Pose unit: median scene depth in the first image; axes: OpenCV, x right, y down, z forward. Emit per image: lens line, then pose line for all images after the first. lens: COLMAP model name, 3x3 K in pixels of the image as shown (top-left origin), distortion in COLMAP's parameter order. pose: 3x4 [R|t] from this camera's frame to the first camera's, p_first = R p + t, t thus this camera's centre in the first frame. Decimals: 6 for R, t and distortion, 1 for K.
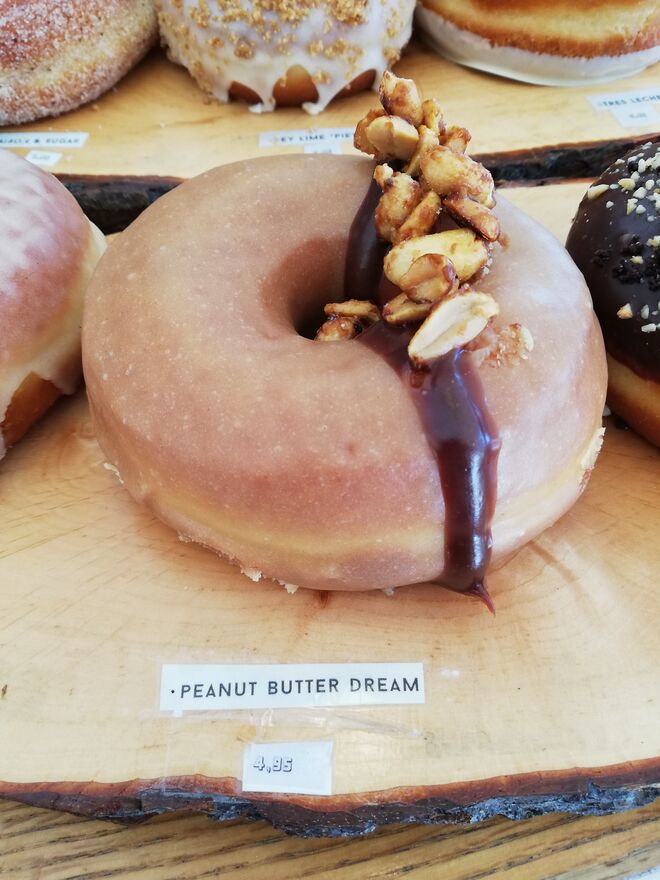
lens RADIAL K [[678.3, 0, 329.9], [0, 678.3, 450.5], [0, 0, 1]] dist [-0.027147, -0.000559]
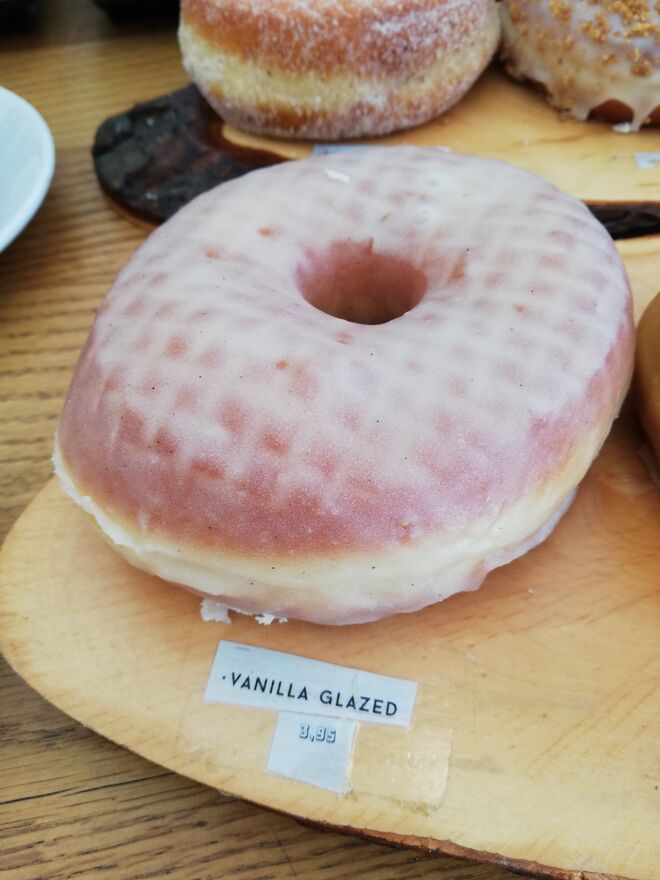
lens RADIAL K [[657.8, 0, 330.0], [0, 657.8, 440.0], [0, 0, 1]] dist [-0.007894, -0.004823]
pose [[0.999466, 0.030660, -0.011321, -0.538986], [-0.030809, 0.999438, -0.013237, -0.040486], [0.010909, 0.013578, 0.999848, 0.071908]]
